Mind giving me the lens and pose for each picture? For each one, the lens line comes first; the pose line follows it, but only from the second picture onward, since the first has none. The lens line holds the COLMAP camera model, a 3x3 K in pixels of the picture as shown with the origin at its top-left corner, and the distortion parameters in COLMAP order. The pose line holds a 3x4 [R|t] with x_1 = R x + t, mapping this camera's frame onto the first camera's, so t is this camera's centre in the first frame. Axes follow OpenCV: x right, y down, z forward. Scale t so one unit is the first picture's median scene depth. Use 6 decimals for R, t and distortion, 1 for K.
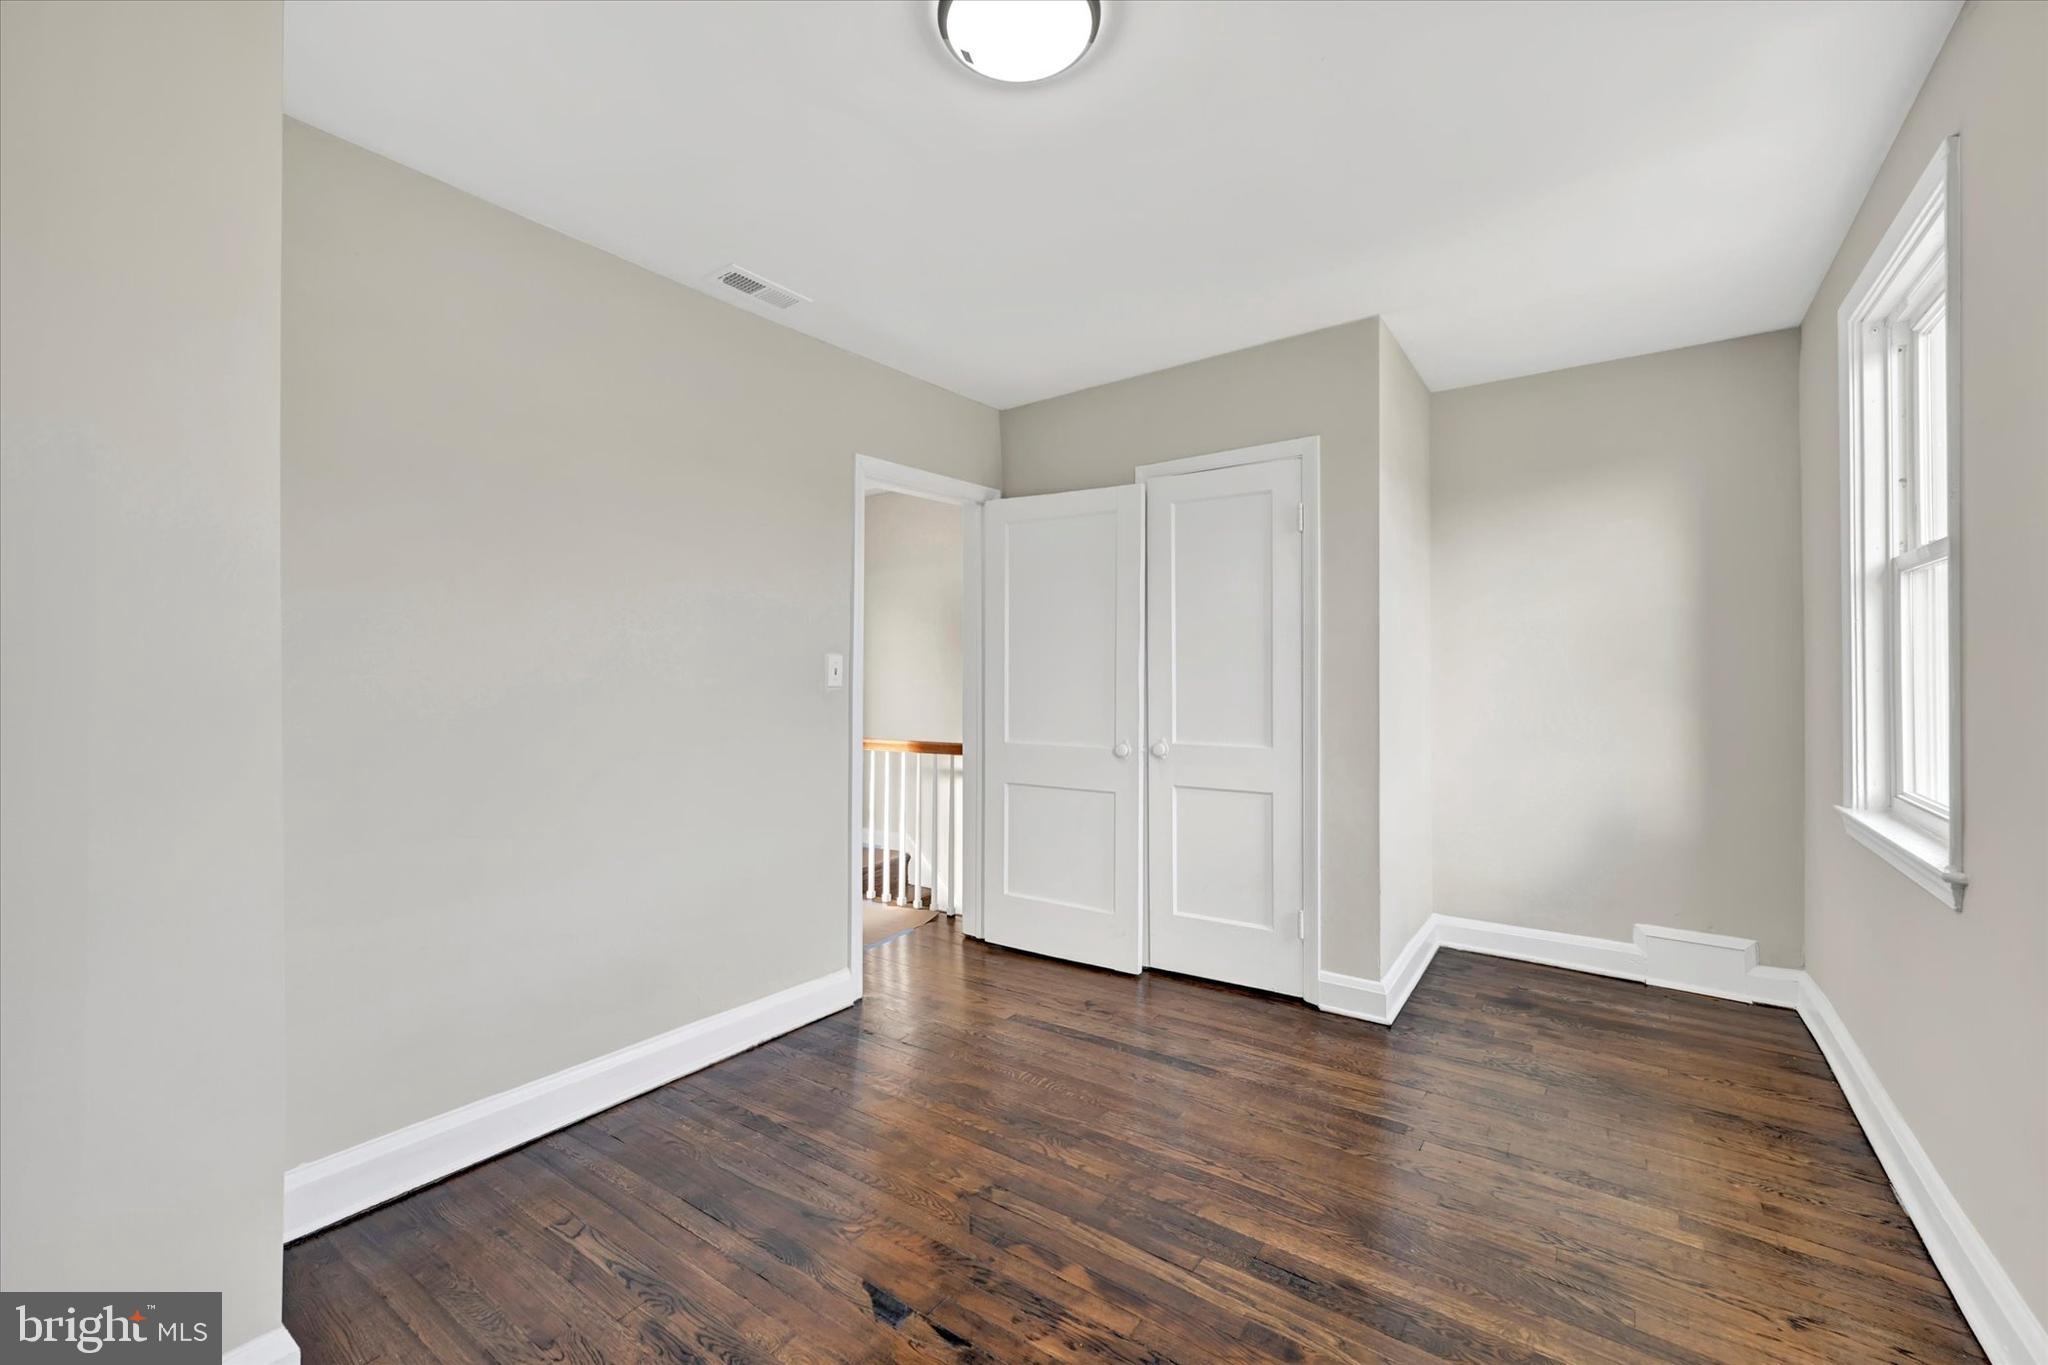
lens RADIAL K [[842.0, 0, 1018.1], [0, 842.0, 675.4], [0, 0, 1]] dist [0.000126, 0.000057]
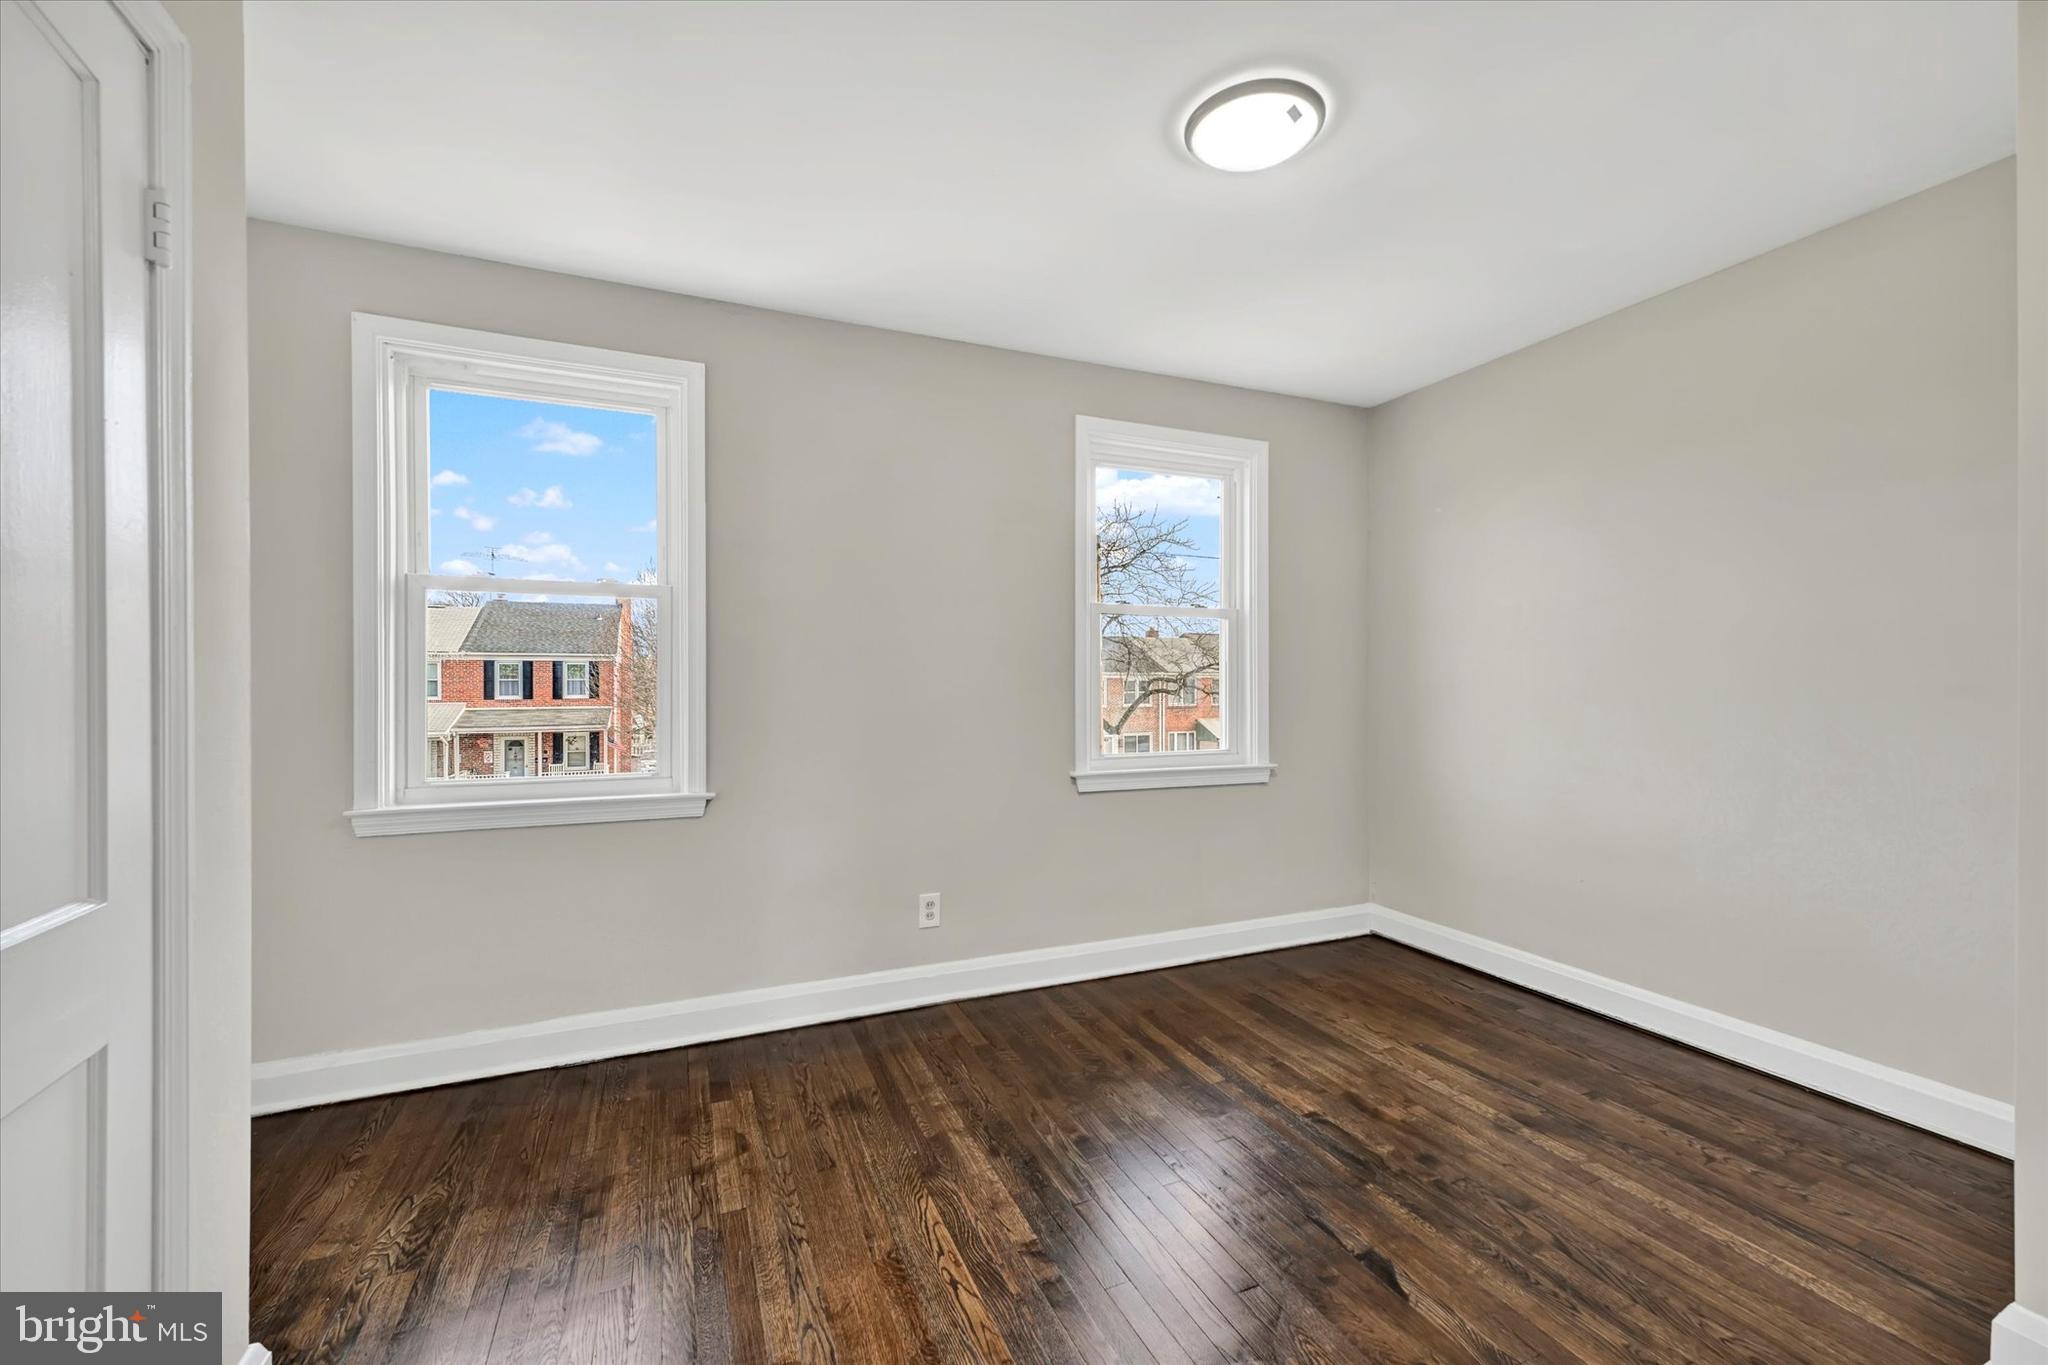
lens RADIAL K [[842.0, 0, 1018.1], [0, 842.0, 675.4], [0, 0, 1]] dist [0.000126, 0.000057]
pose [[-0.853118, 0.006965, 0.521671, -0.310371], [0.004881, 0.999974, -0.005369, 0.005244], [-0.521695, -0.002034, -0.853130, 2.056951]]
